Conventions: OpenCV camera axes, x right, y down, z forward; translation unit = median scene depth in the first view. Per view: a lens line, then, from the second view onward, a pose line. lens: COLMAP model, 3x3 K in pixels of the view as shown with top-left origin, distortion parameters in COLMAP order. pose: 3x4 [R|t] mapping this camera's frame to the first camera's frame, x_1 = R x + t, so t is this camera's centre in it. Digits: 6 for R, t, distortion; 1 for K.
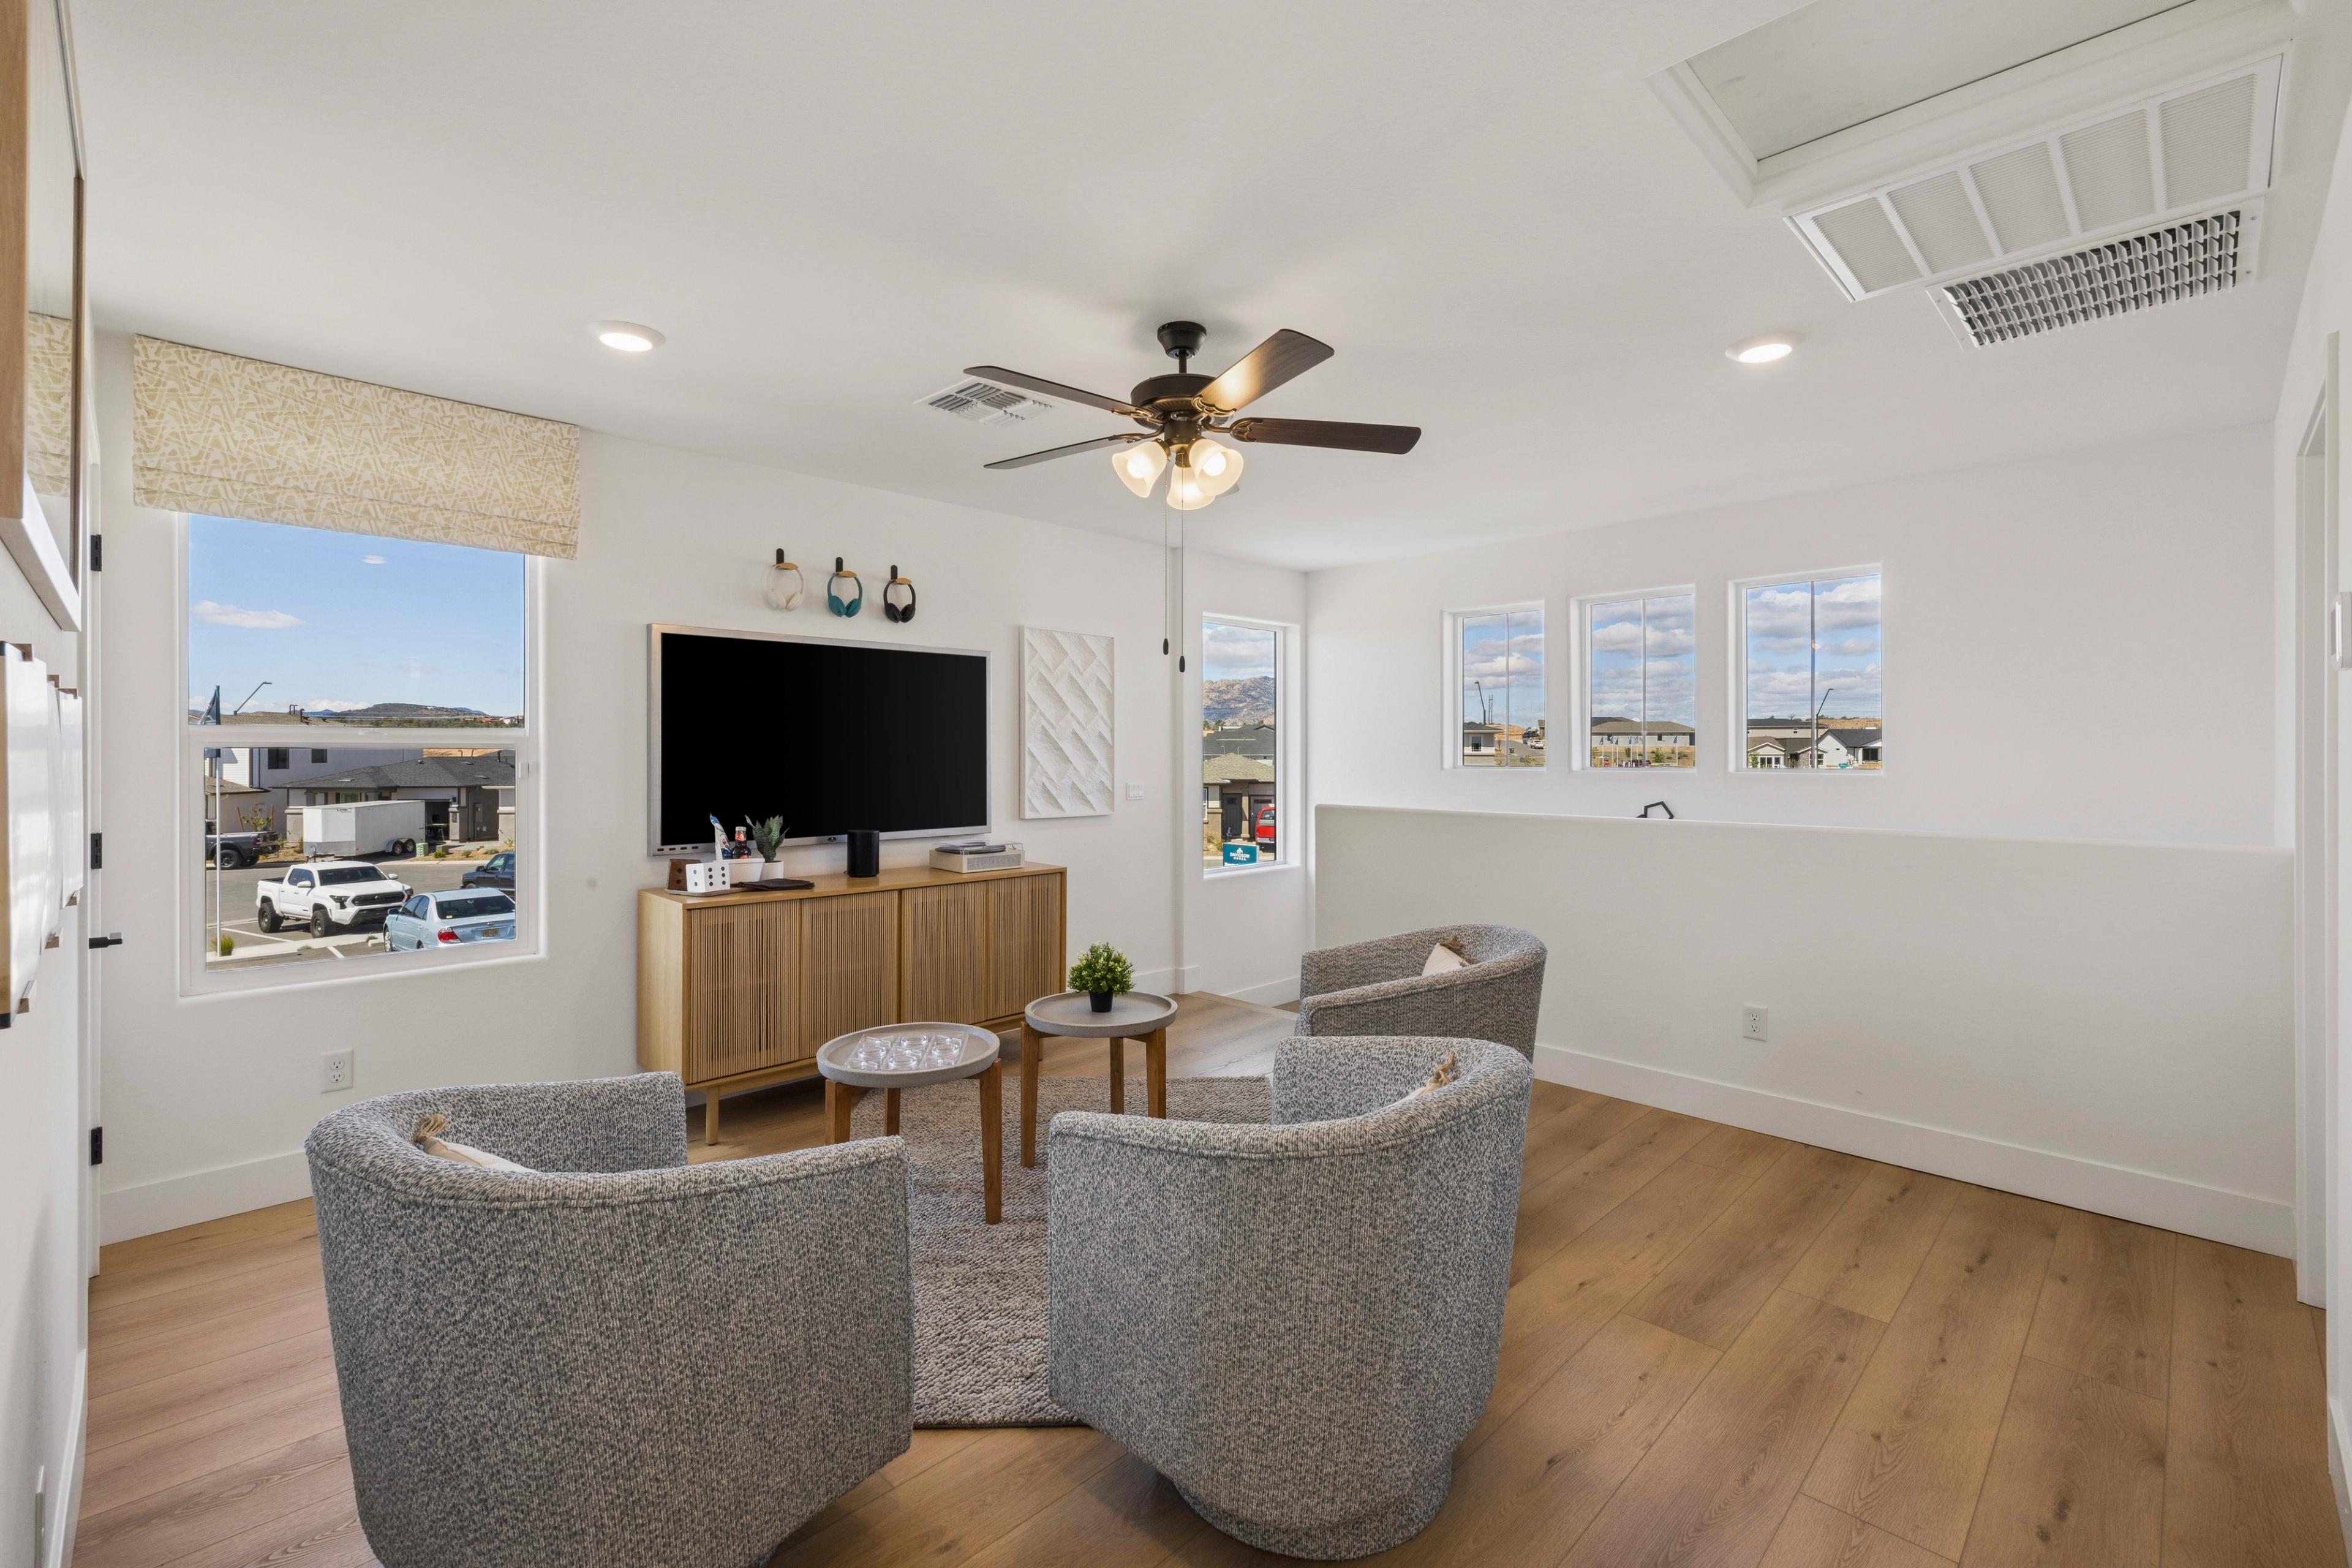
lens RADIAL K [[1035.3, 0, 1179.0], [0, 1035.3, 750.2], [0, 0, 1]] dist [0.002008, 0.000192]
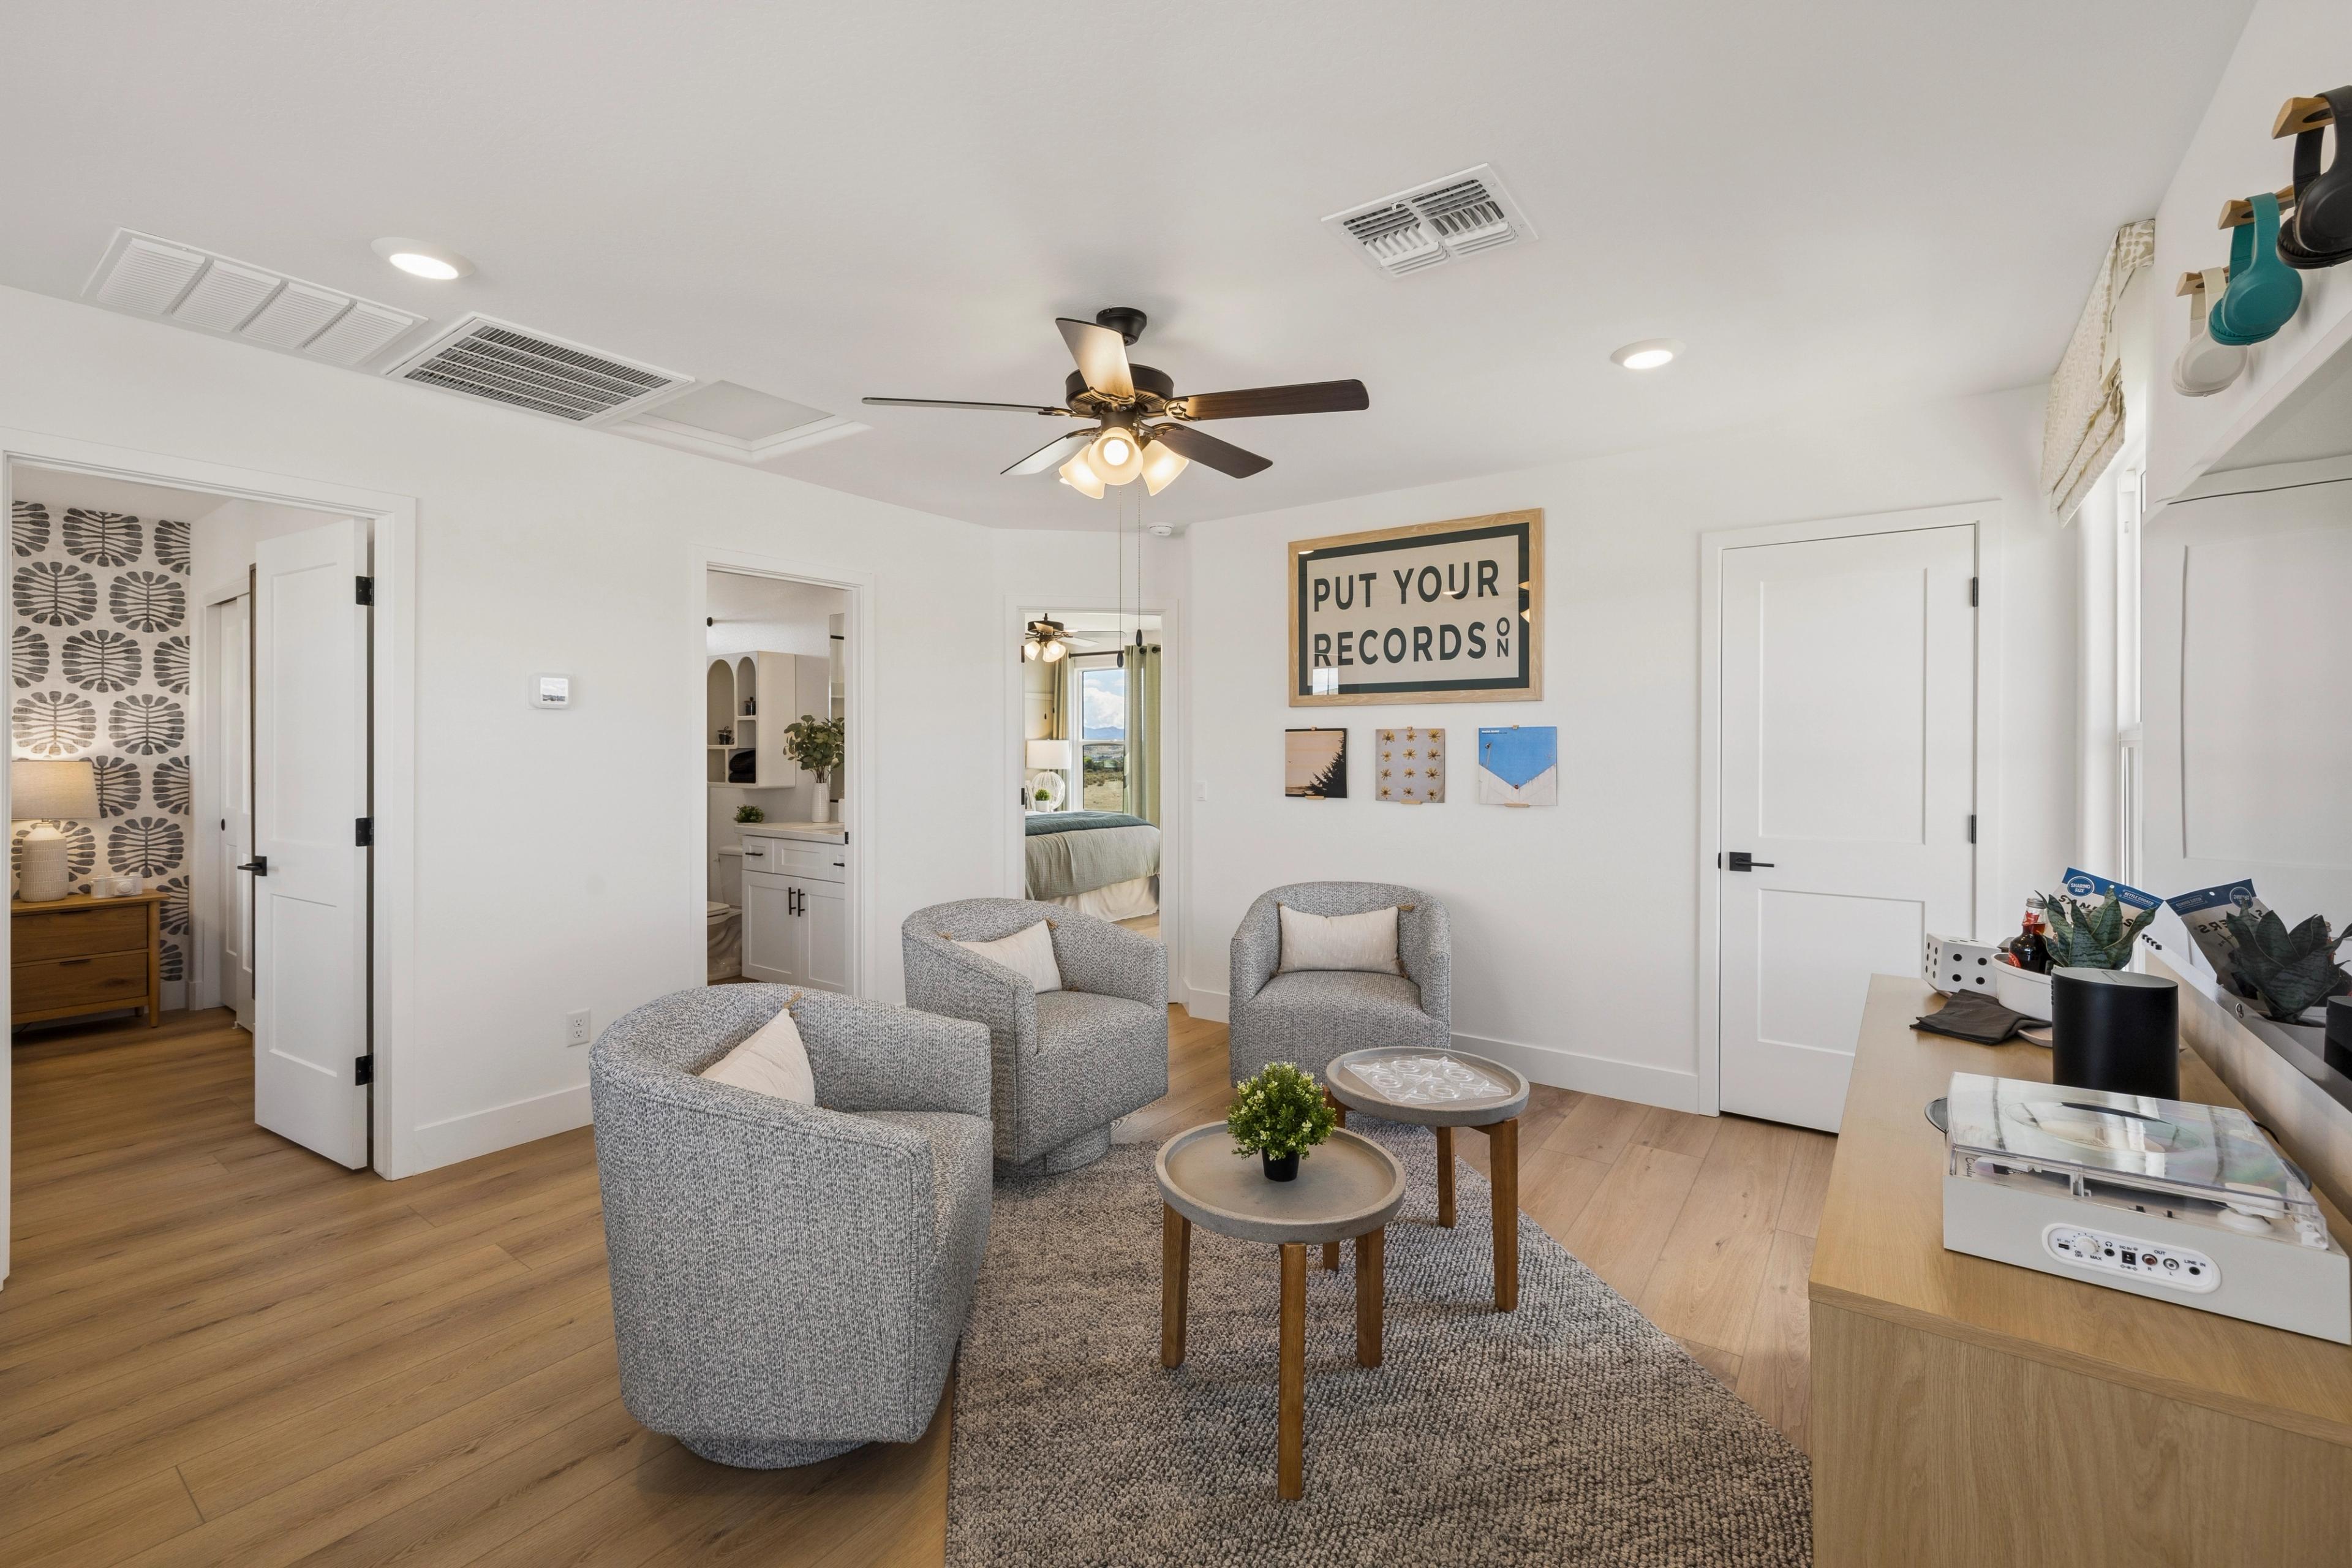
lens RADIAL K [[1035.3, 0, 1179.0], [0, 1035.3, 750.2], [0, 0, 1]] dist [0.002008, 0.000192]
pose [[-0.990380, 0.000186, -0.138371, 0.085517], [0.000013, 0.999999, 0.001248, 0.009566], [0.138371, 0.001234, -0.990380, 1.873447]]
